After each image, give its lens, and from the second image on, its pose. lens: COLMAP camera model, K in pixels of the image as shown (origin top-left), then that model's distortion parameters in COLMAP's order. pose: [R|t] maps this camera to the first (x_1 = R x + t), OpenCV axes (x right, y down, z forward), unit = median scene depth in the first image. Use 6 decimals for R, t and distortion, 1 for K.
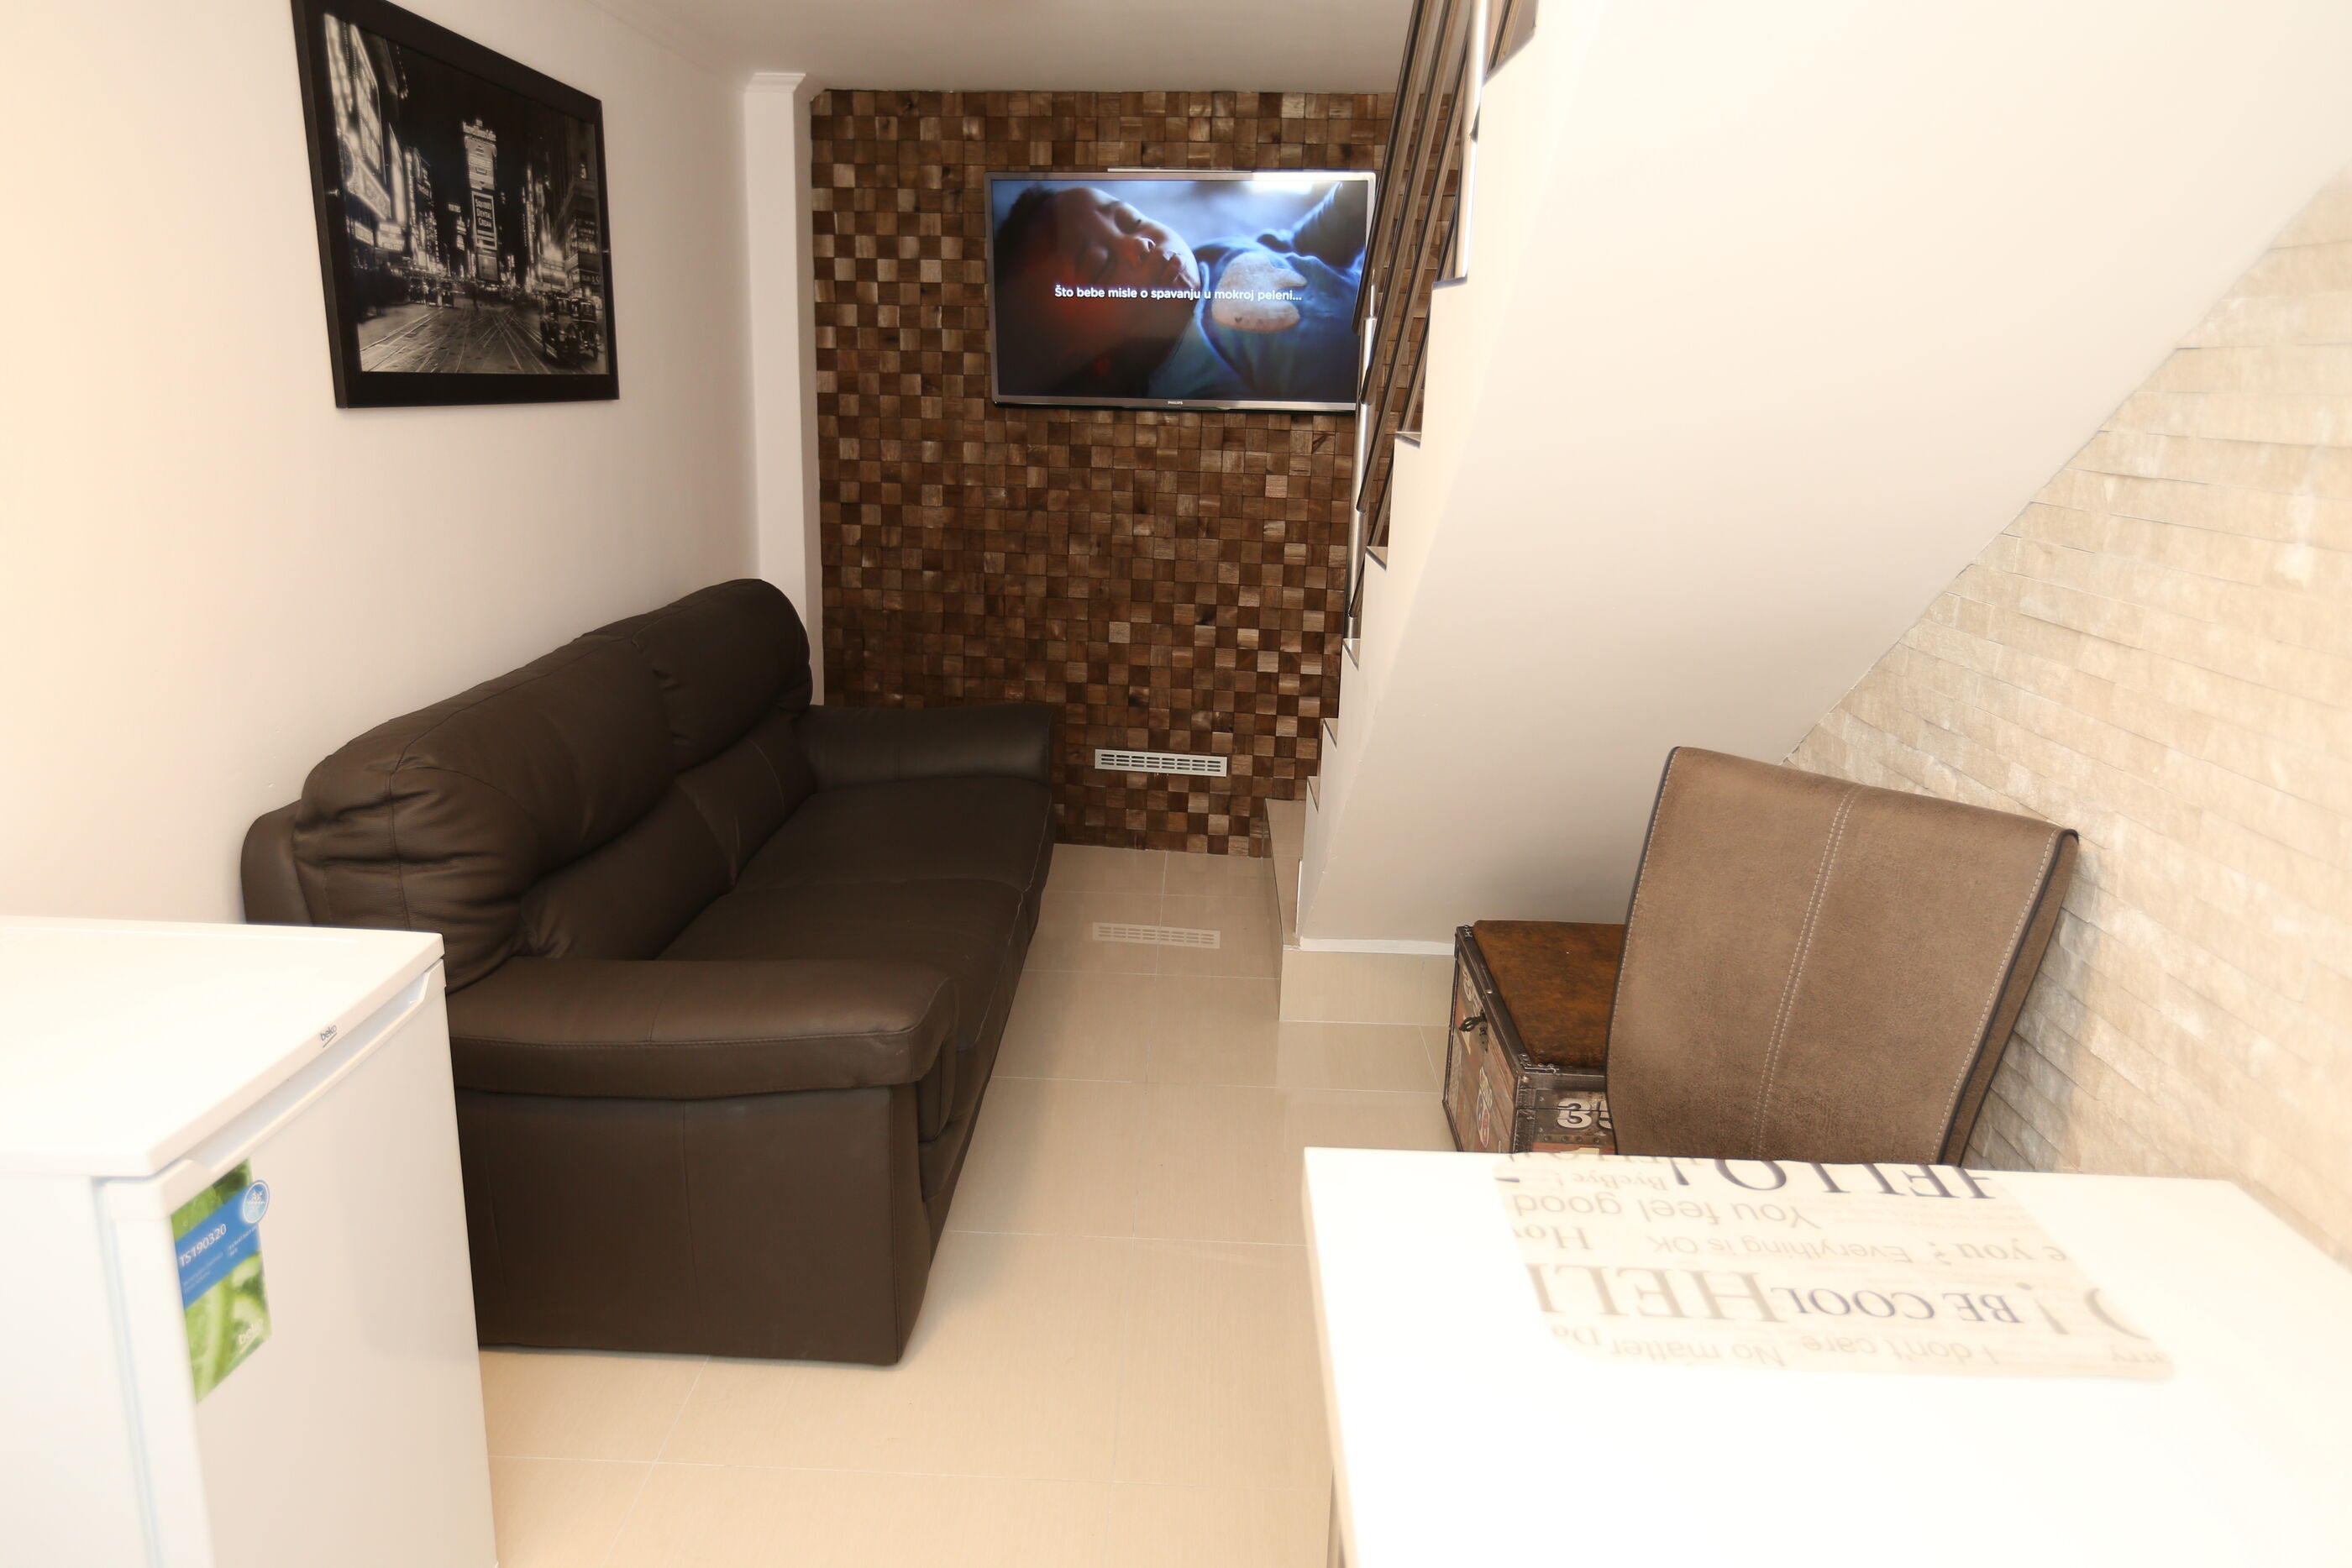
lens RADIAL K [[1583.5, 0, 1183.2], [0, 1583.5, 783.1], [0, 0, 1]] dist [-0.041596, 0.088143]
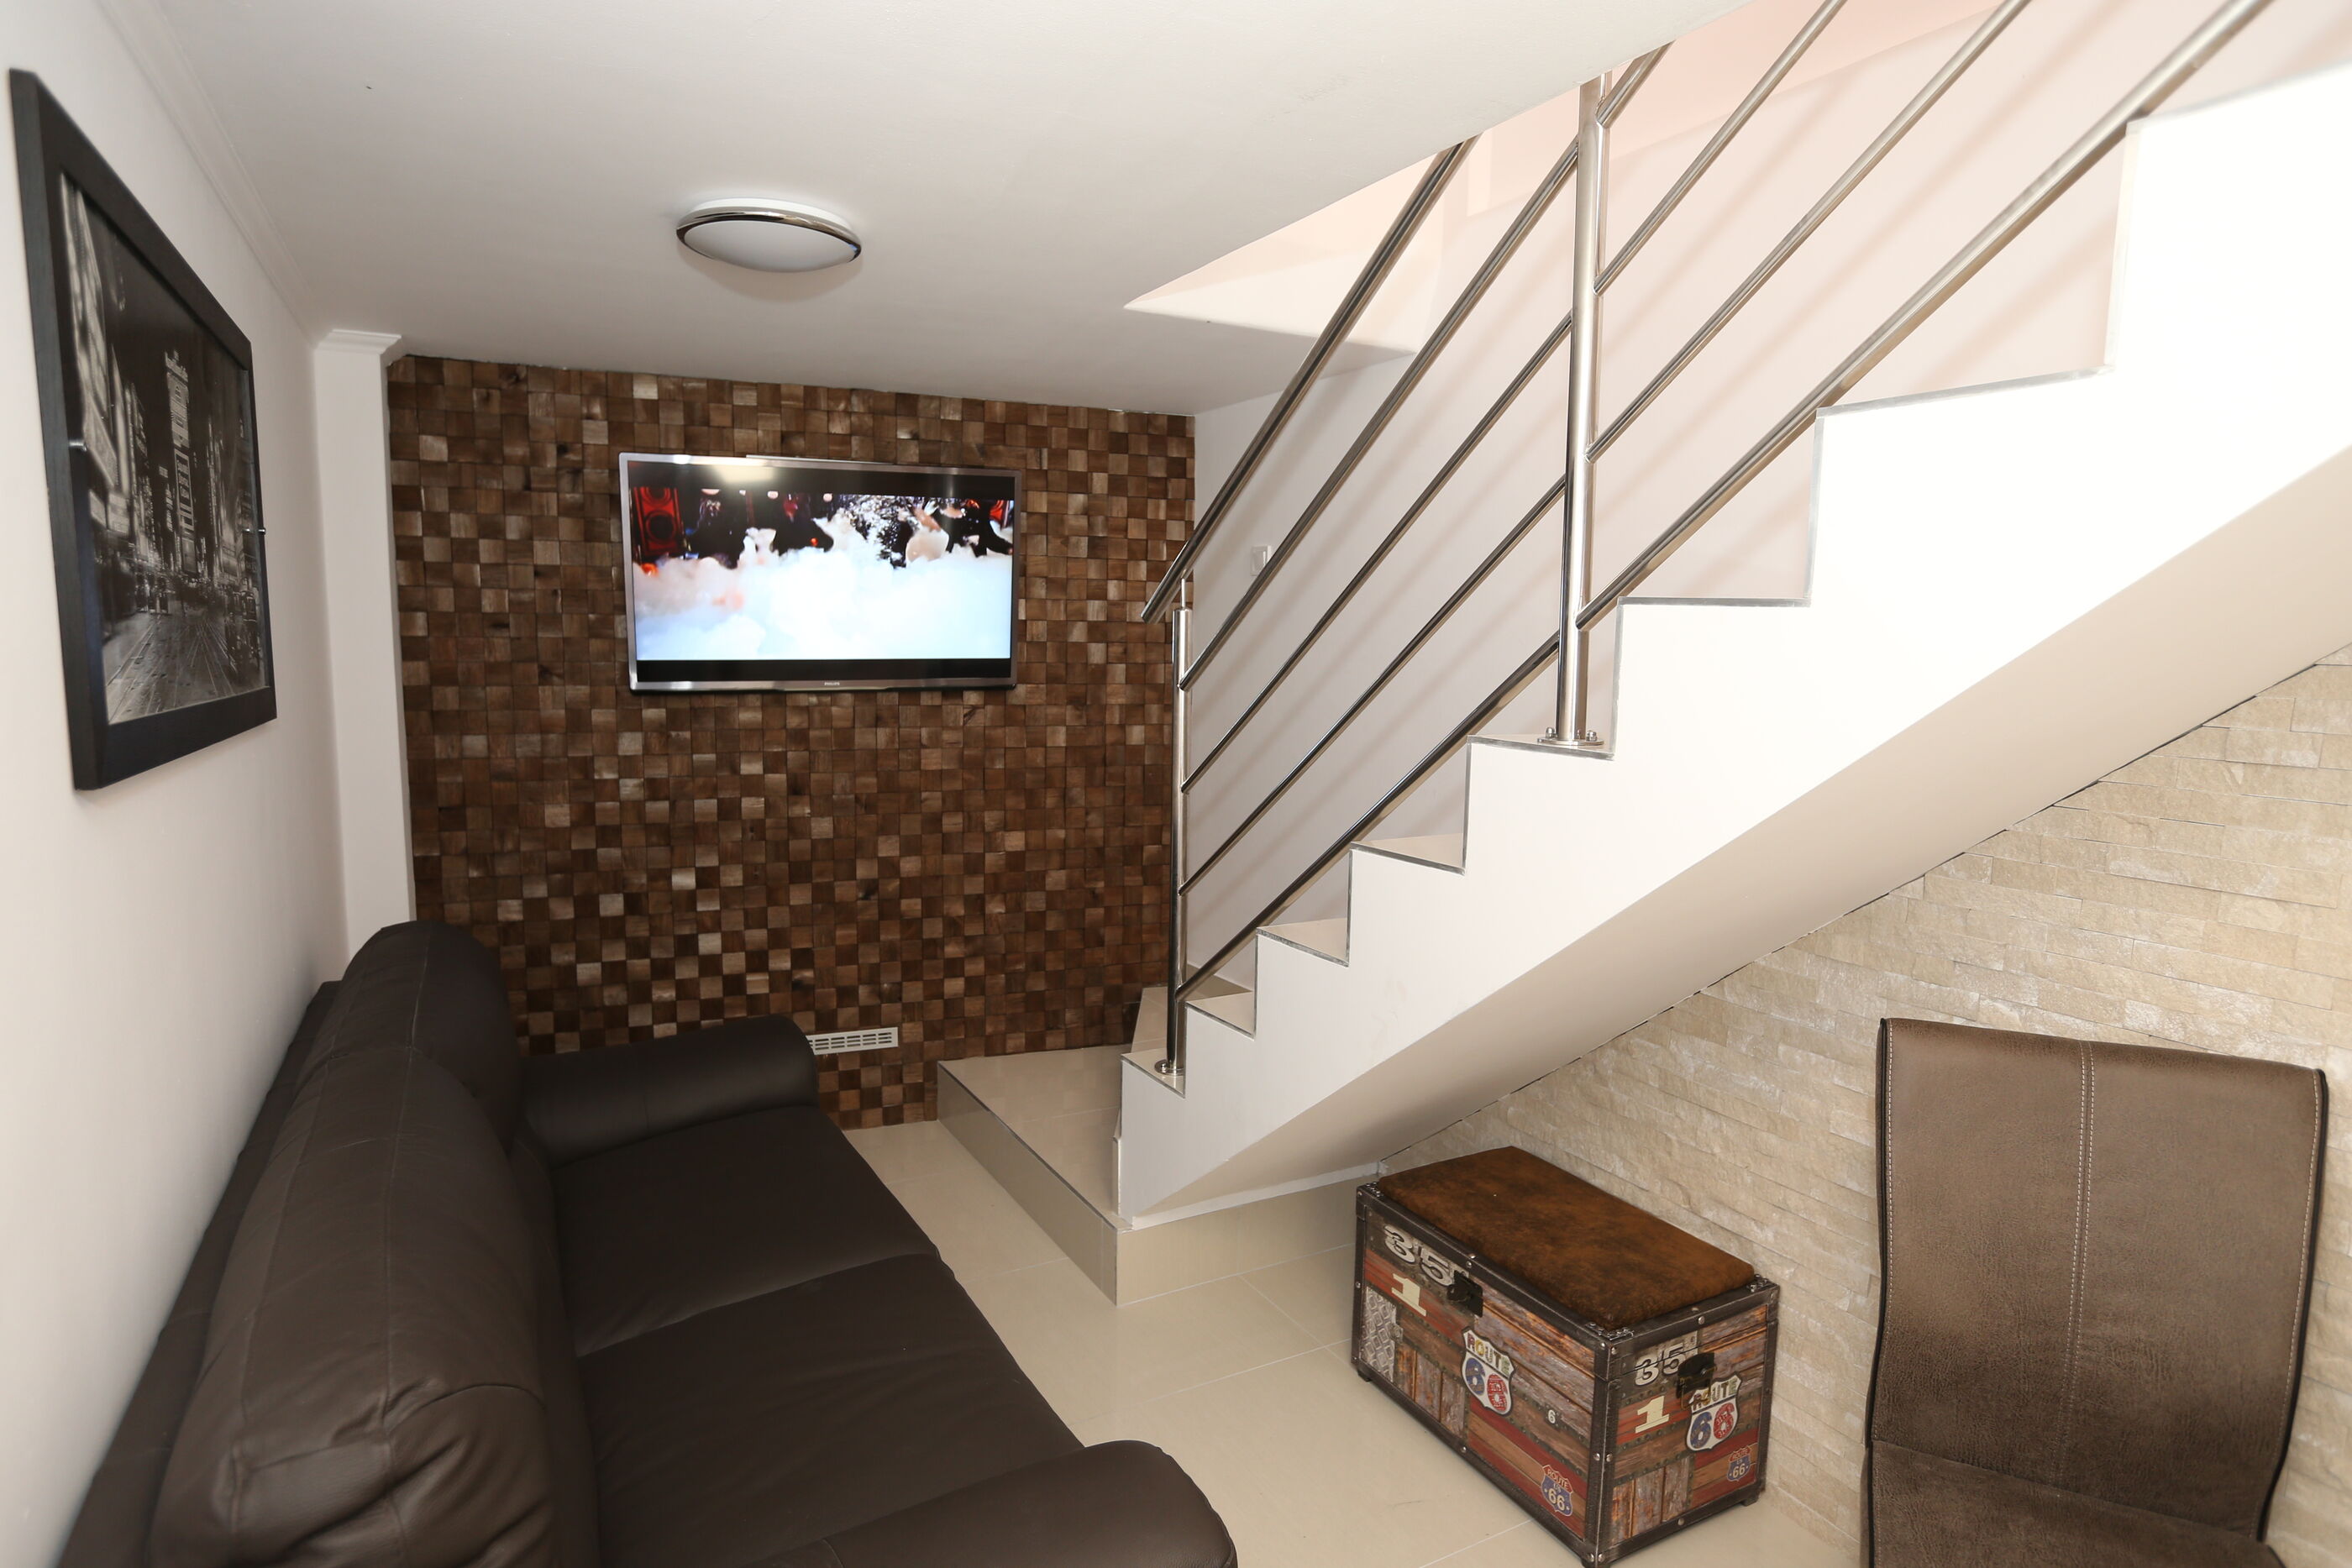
lens RADIAL K [[1275.5, 0, 1187.7], [0, 1275.5, 781.0], [0, 0, 1]] dist [-0.054568, 0.039162]
pose [[0.863681, -0.072646, 0.498776, -0.223611], [0.136943, 0.986156, -0.093499, -0.076627], [-0.485079, 0.149057, 0.861673, 0.213380]]
